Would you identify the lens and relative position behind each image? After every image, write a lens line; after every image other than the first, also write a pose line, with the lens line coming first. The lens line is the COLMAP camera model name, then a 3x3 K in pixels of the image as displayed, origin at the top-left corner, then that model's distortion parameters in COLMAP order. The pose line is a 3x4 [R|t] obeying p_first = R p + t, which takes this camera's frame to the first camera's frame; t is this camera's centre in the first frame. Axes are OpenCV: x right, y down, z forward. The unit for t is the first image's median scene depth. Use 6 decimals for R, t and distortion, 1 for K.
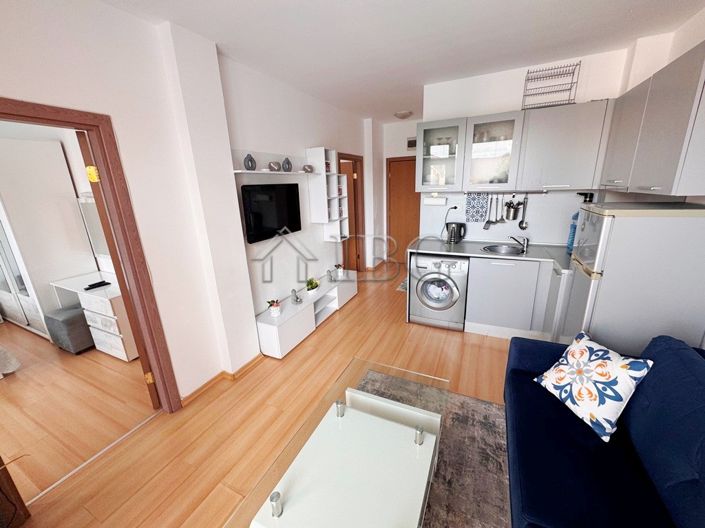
lens RADIAL K [[279.3, 0, 352.6], [0, 279.3, 264.1], [0, 0, 1]] dist [-0.002168, -0.000217]
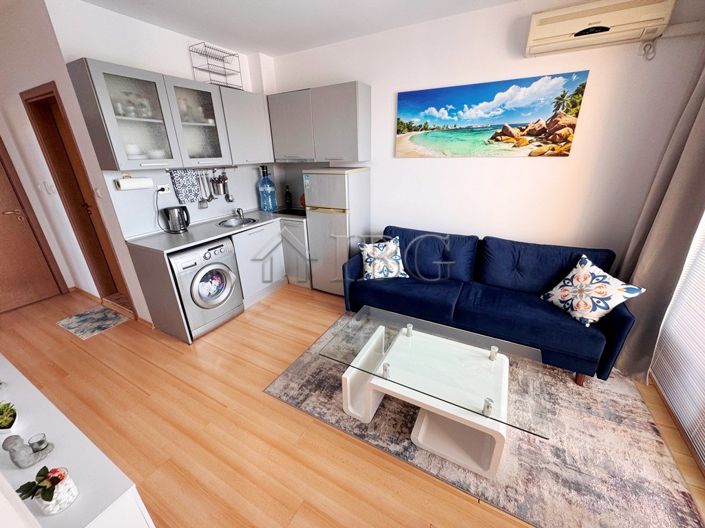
lens RADIAL K [[279.3, 0, 353.7], [0, 279.3, 263.7], [0, 0, 1]] dist [-0.002168, -0.000217]
pose [[0.056759, -0.338698, 0.939182, -0.462560], [0.297027, 0.903832, 0.307999, -0.100976], [-0.953181, 0.261481, 0.151903, 0.445160]]
